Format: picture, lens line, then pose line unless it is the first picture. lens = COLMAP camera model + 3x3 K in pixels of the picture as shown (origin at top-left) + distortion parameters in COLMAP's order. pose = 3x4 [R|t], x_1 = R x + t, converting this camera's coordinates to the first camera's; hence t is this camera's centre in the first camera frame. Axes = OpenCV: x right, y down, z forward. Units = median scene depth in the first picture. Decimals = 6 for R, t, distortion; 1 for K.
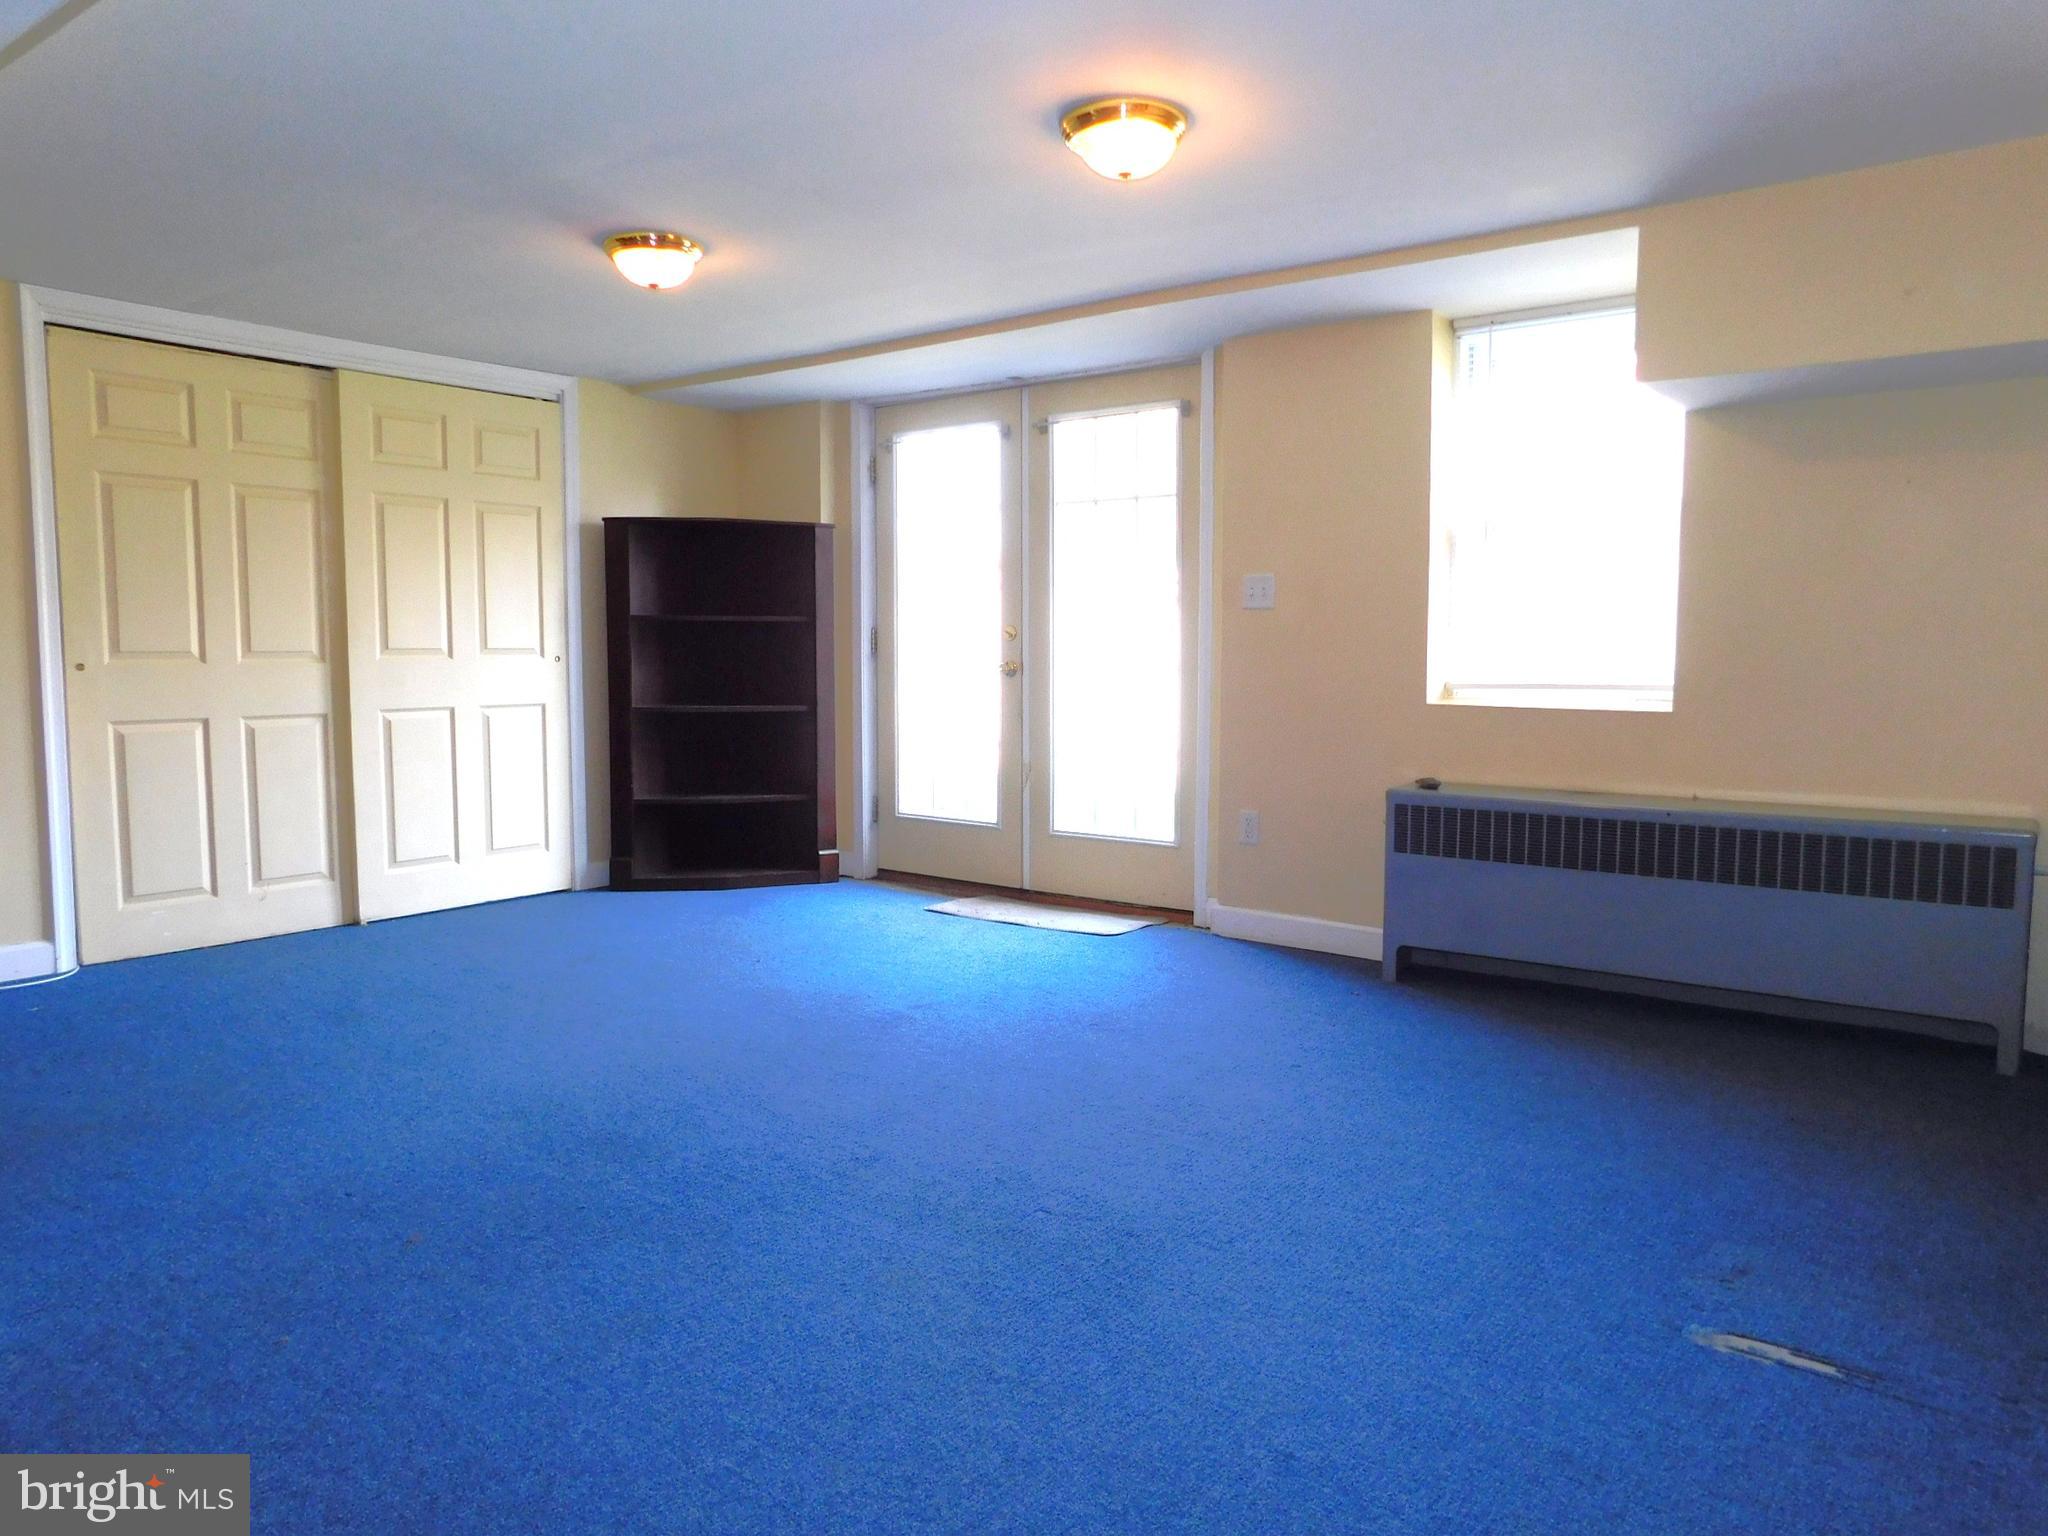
lens RADIAL K [[1361.7, 0, 1019.1], [0, 1361.7, 766.8], [0, 0, 1]] dist [-0.061709, 0.000320]
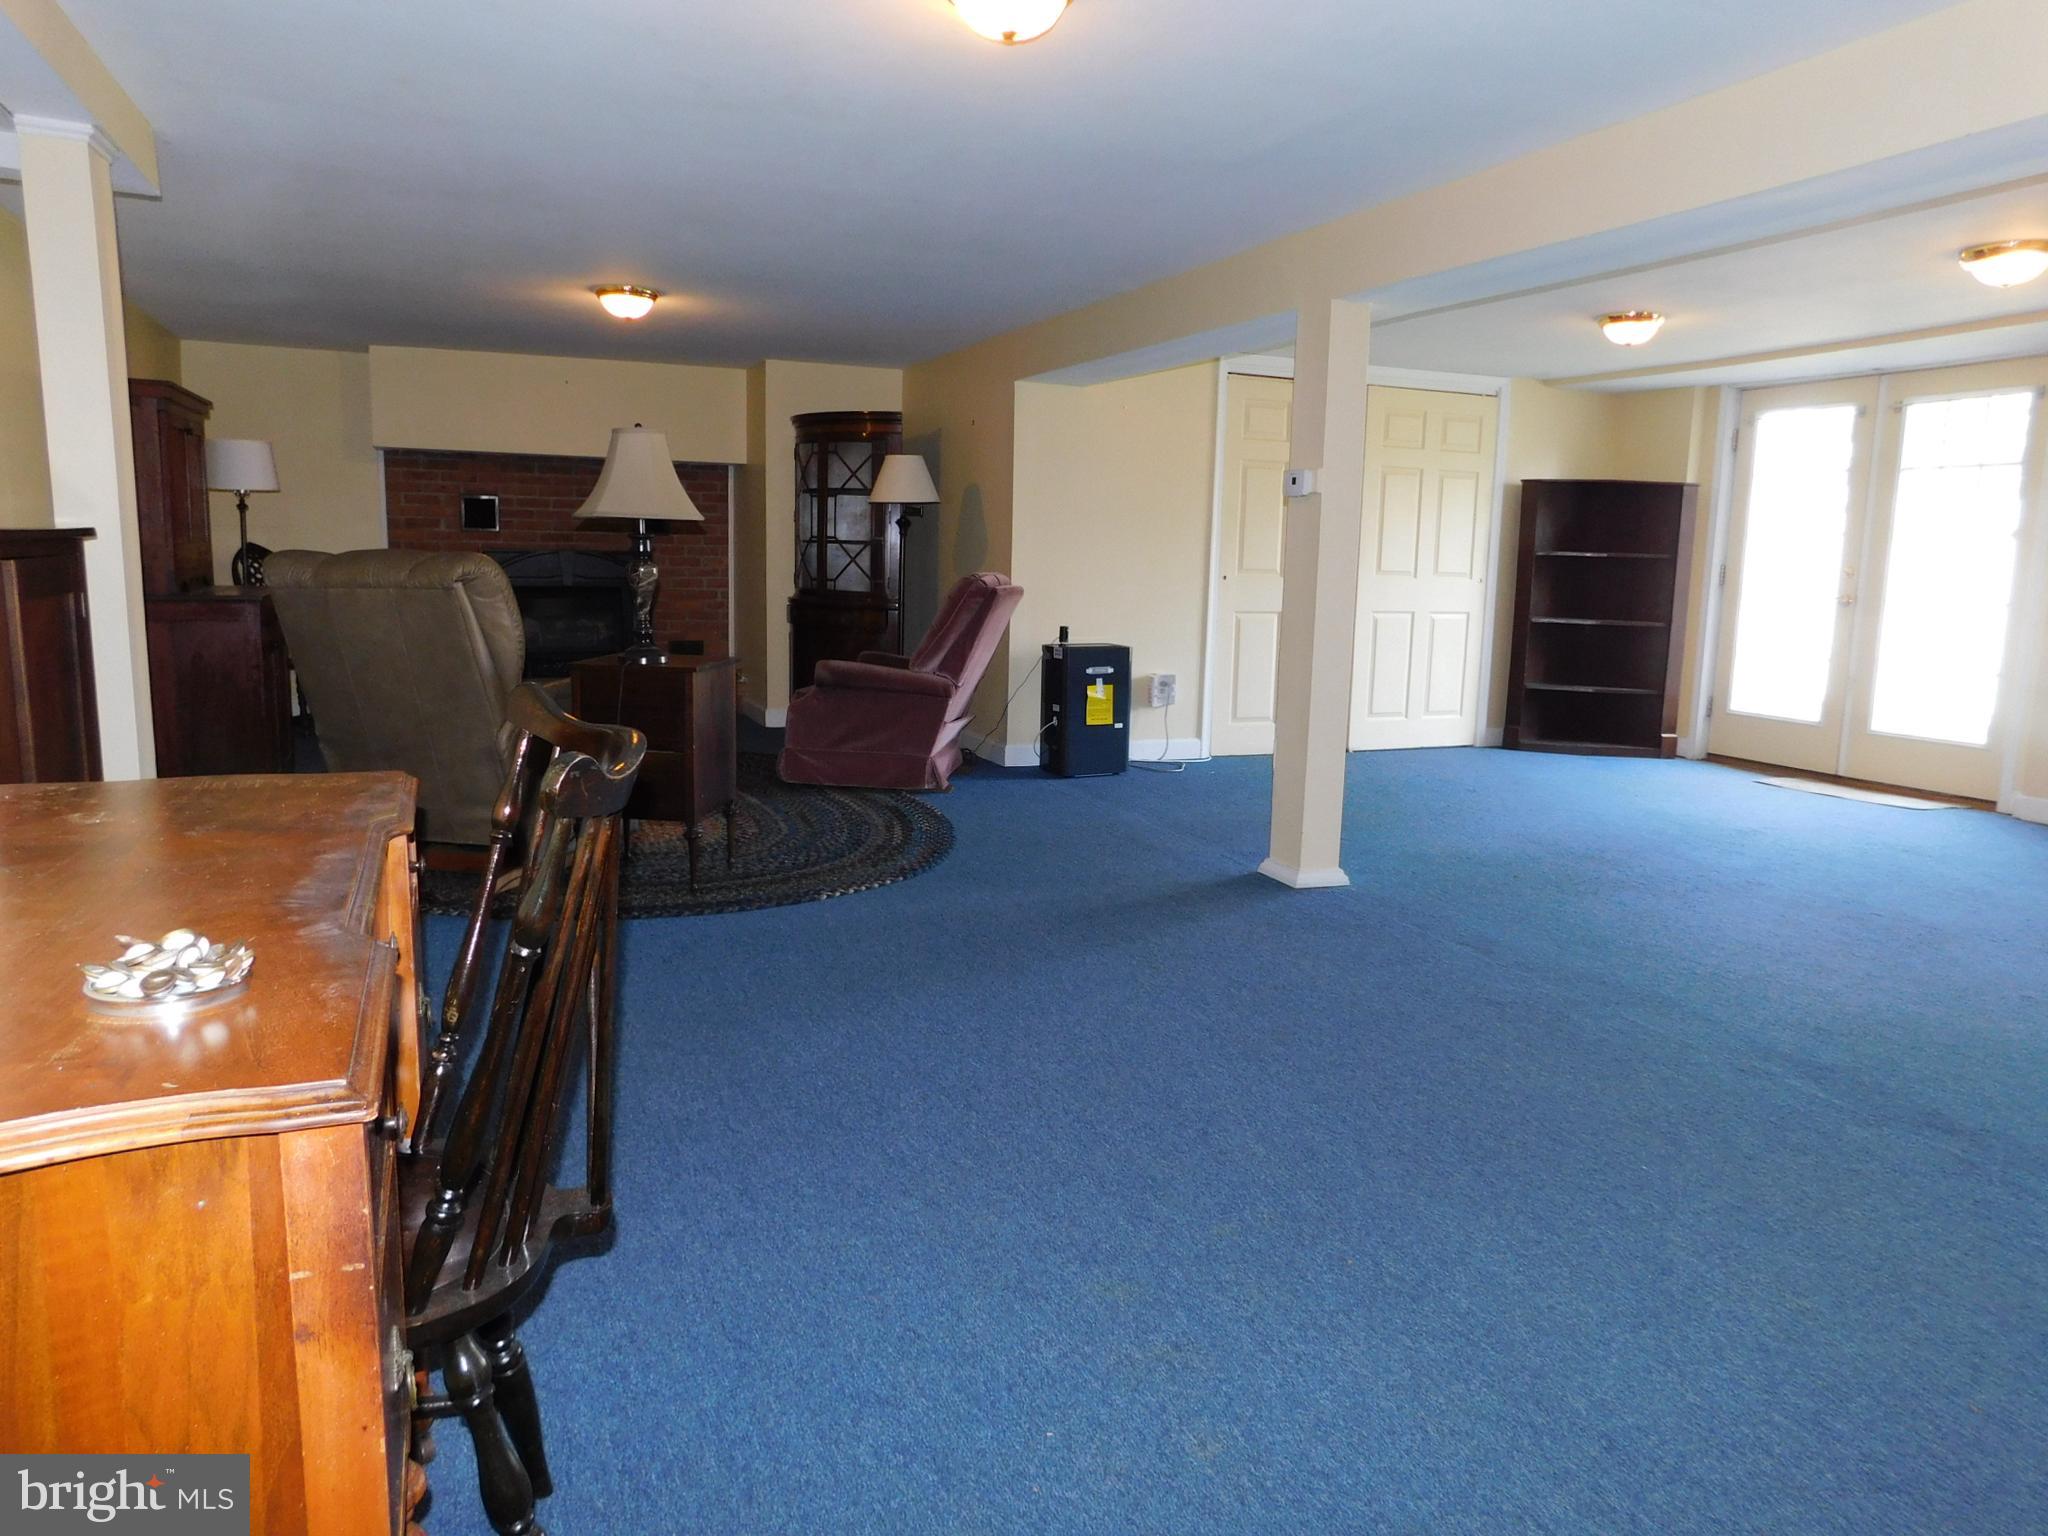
lens RADIAL K [[1363.6, 0, 1025.8], [0, 1363.6, 768.9], [0, 0, 1]] dist [-0.061113, 0.048990]
pose [[0.872250, 0.094247, -0.479894, -0.058660], [-0.063125, 0.994744, 0.080623, 0.031201], [0.484970, -0.040030, 0.873614, -0.470711]]
